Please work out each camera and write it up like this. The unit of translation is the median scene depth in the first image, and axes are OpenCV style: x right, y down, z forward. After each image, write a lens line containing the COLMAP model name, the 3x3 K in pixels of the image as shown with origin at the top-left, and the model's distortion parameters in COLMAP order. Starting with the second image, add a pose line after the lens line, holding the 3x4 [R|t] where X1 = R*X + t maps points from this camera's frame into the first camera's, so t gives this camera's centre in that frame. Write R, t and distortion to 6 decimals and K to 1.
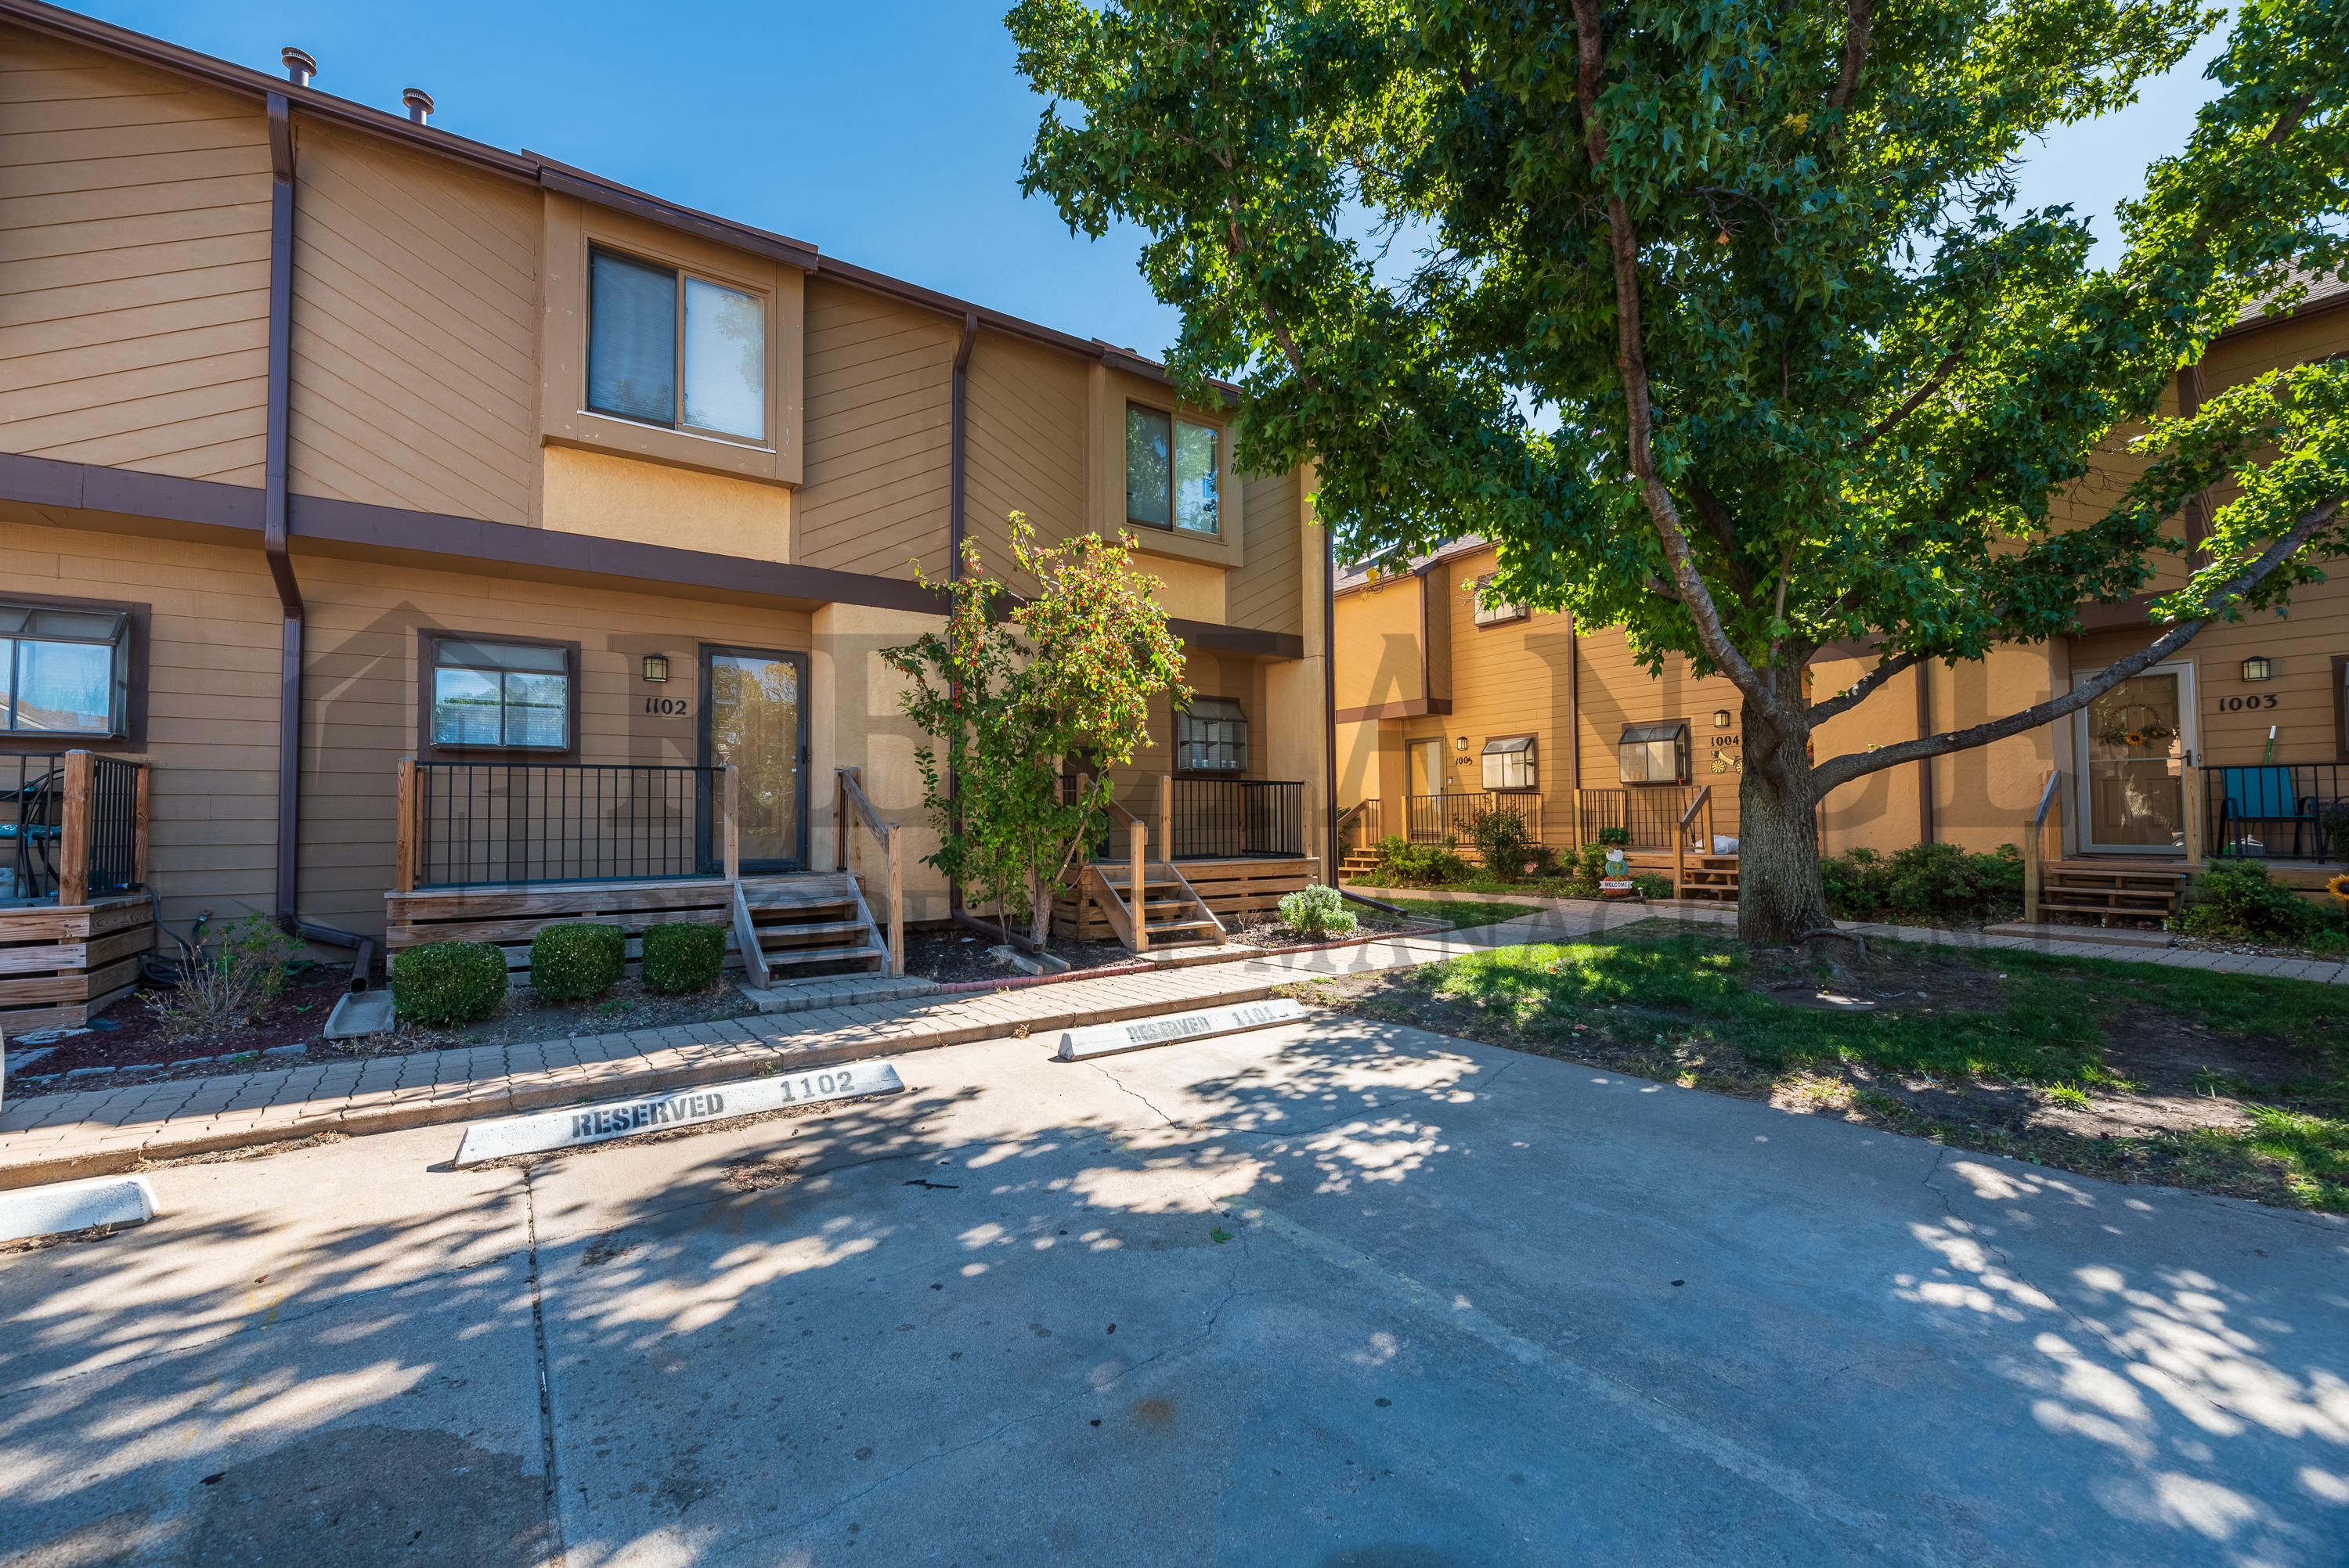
lens RADIAL K [[947.4, 0, 1170.2], [0, 947.4, 792.0], [0, 0, 1]] dist [-0.002156, -0.000289]
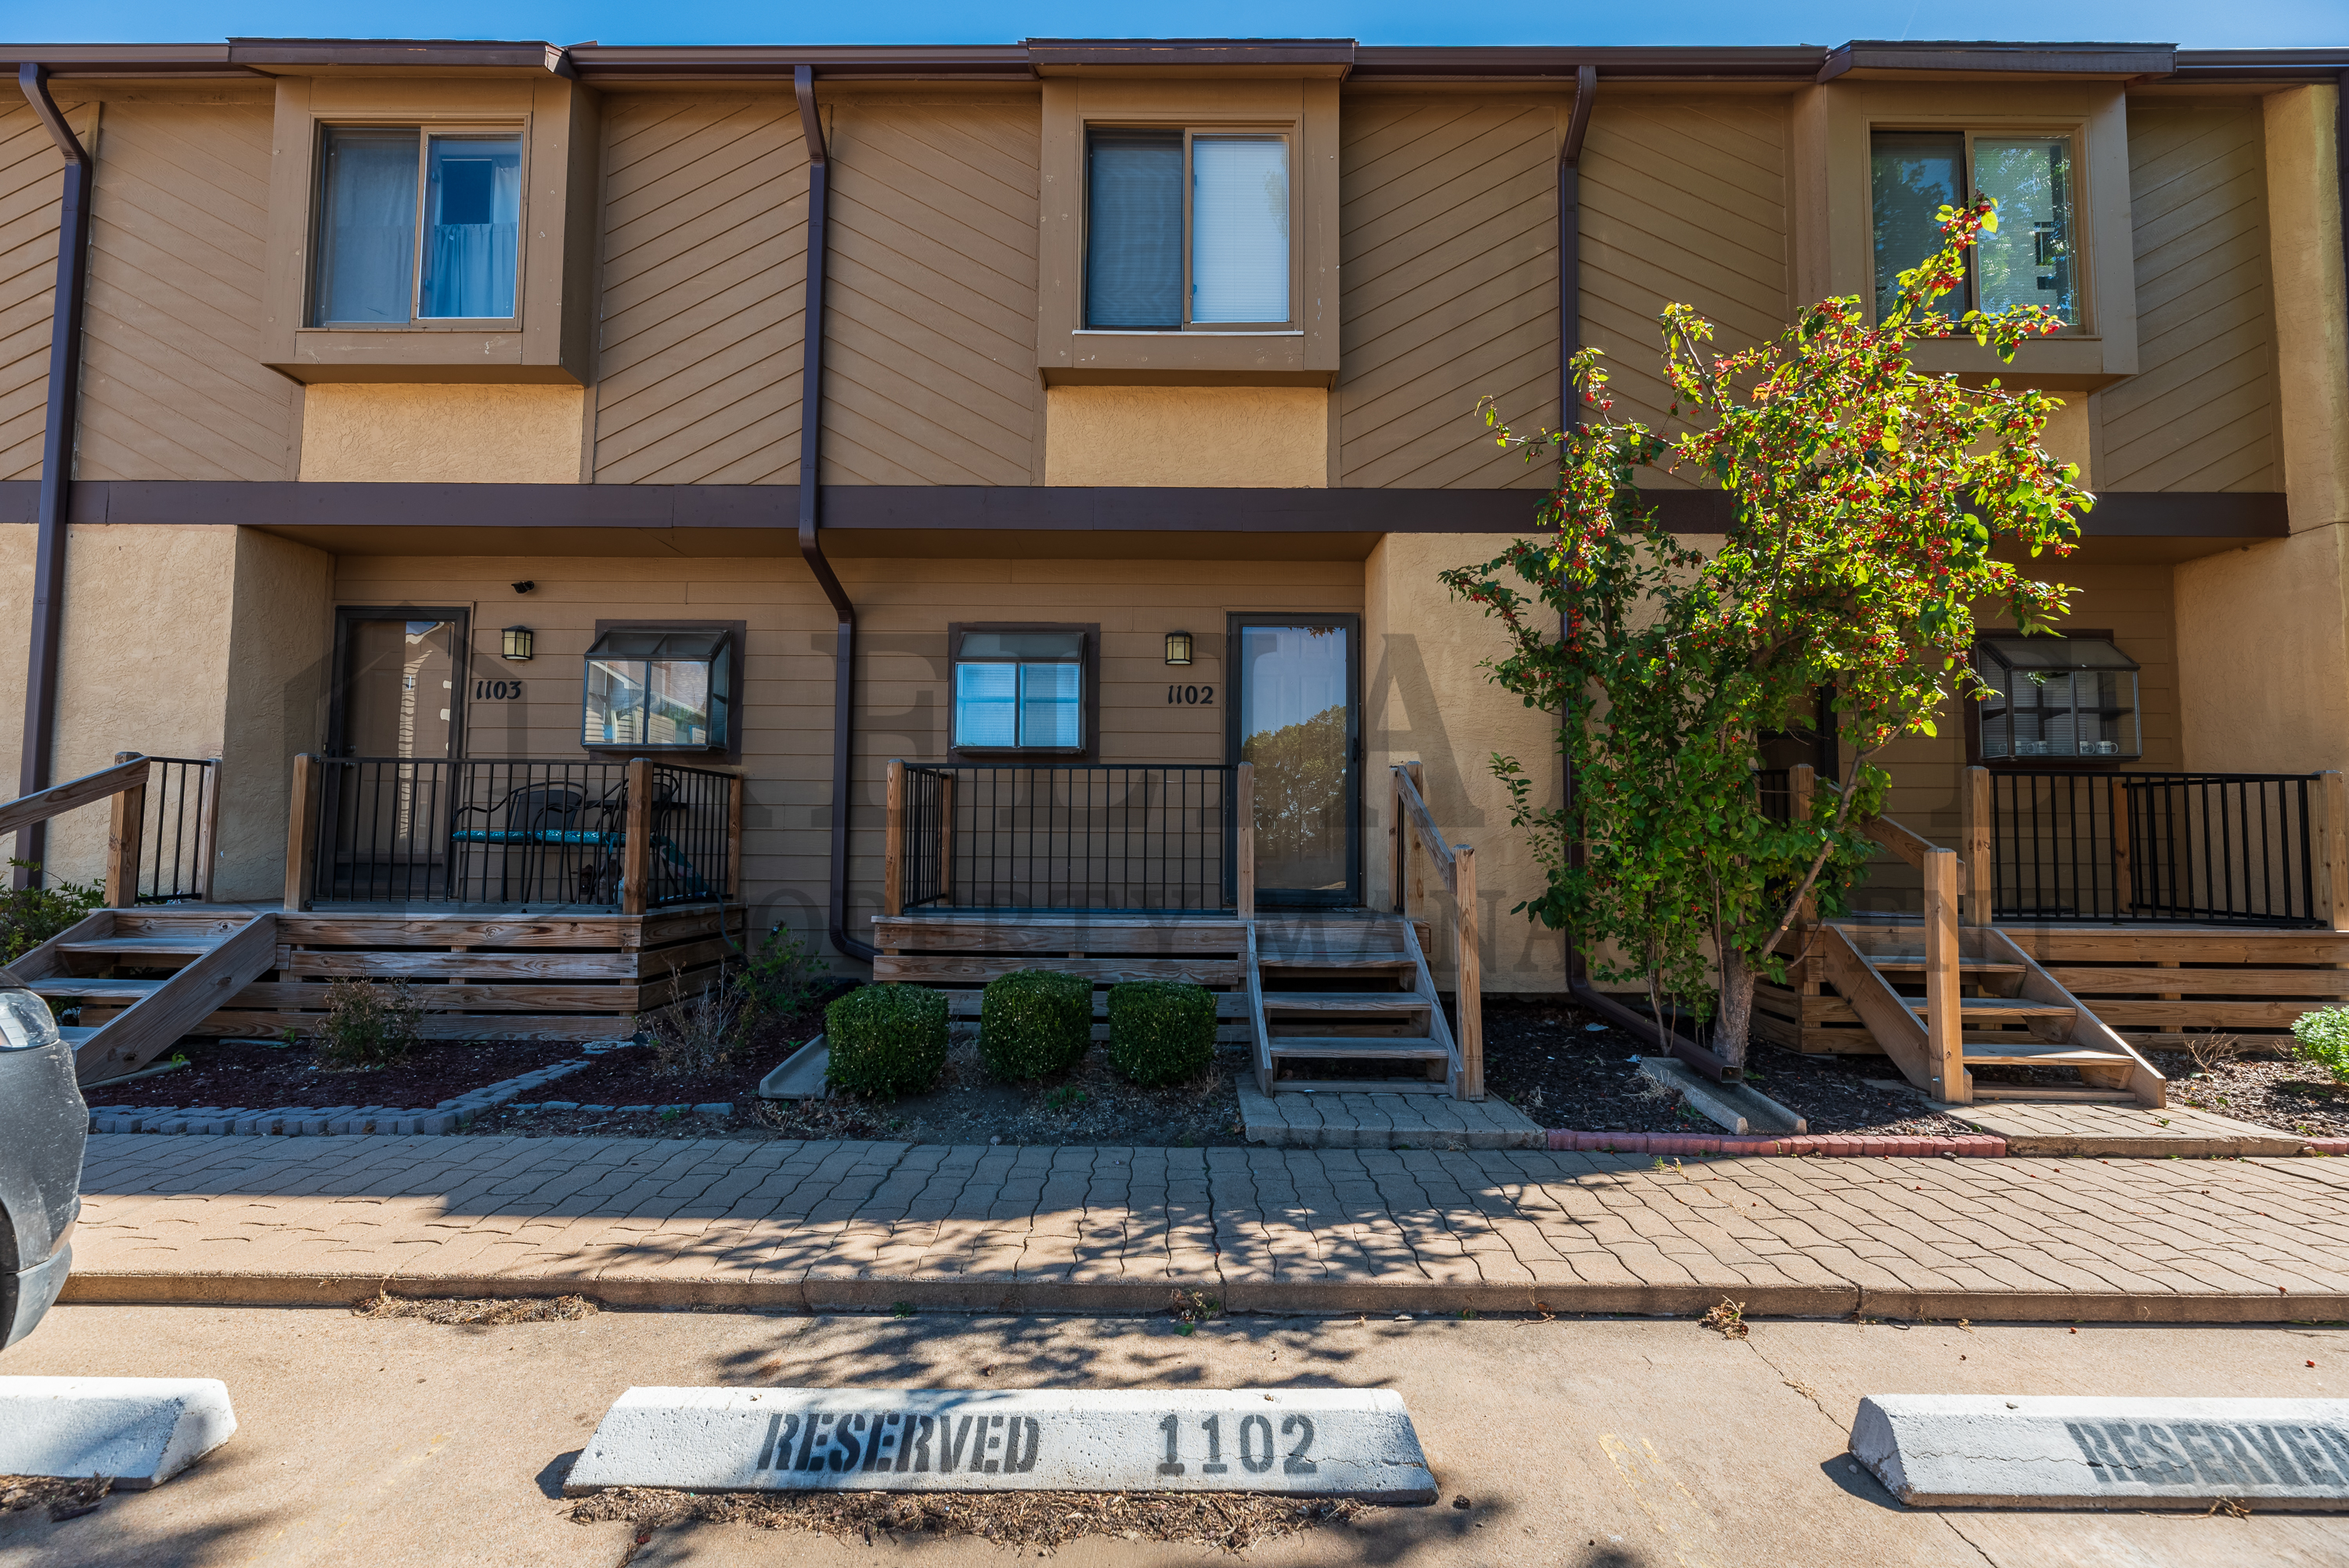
lens RADIAL K [[947.4, 0, 1171.7], [0, 947.4, 786.3], [0, 0, 1]] dist [-0.002156, -0.000289]
pose [[0.808542, -0.018193, -0.588157, -0.080342], [0.003448, 0.999651, -0.026180, 0.009728], [0.588428, 0.019140, 0.808323, 0.377107]]
